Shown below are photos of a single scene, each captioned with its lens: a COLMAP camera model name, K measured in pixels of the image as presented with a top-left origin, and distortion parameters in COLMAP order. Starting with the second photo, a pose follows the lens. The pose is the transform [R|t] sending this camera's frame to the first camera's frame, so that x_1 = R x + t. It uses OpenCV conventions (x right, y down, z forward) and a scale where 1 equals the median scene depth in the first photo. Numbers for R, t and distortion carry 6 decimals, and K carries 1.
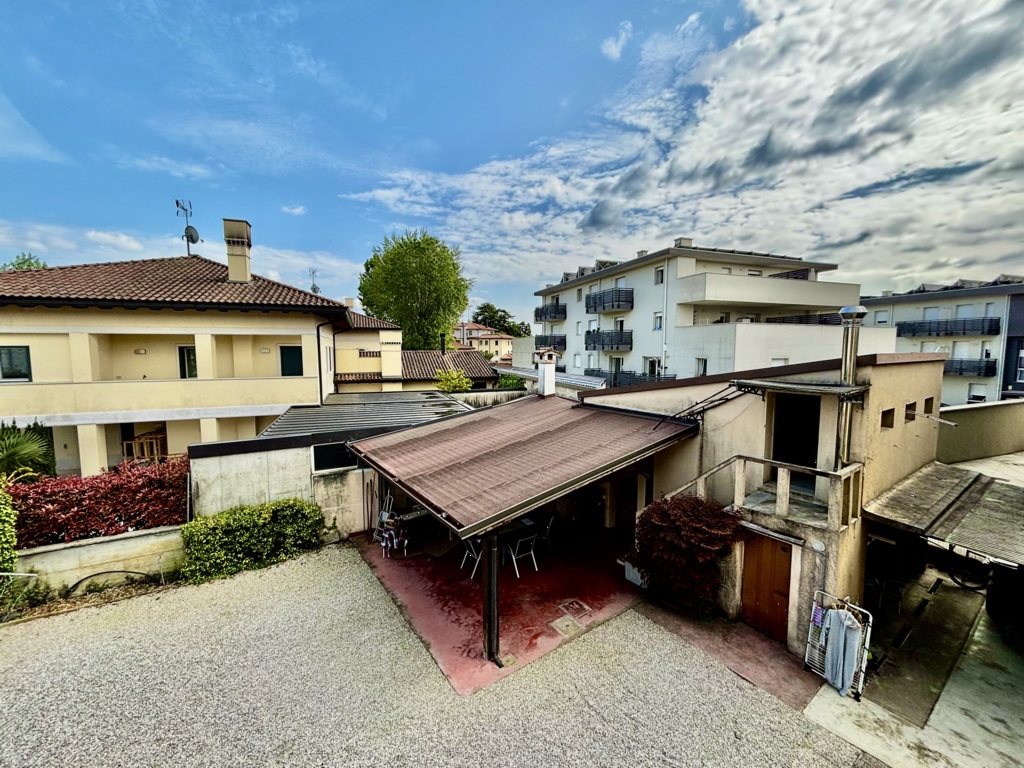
lens RADIAL K [[417.3, 0, 513.8], [0, 417.3, 380.7], [0, 0, 1]] dist [0.007464, -0.000939]
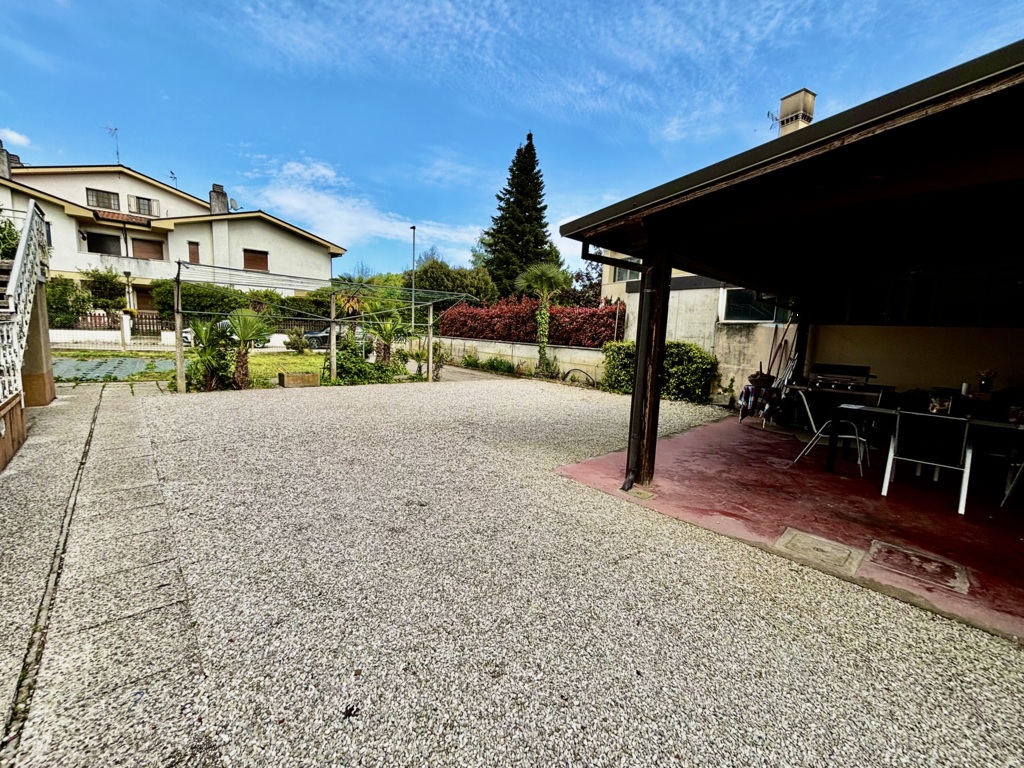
lens RADIAL K [[417.3, 0, 517.8], [0, 417.3, 386.2], [0, 0, 1]] dist [0.007464, -0.000939]
pose [[0.151128, 0.132902, -0.979539, 0.292540], [-0.117923, 0.986269, 0.115622, 0.276696], [0.981455, 0.098037, 0.164725, 0.421186]]
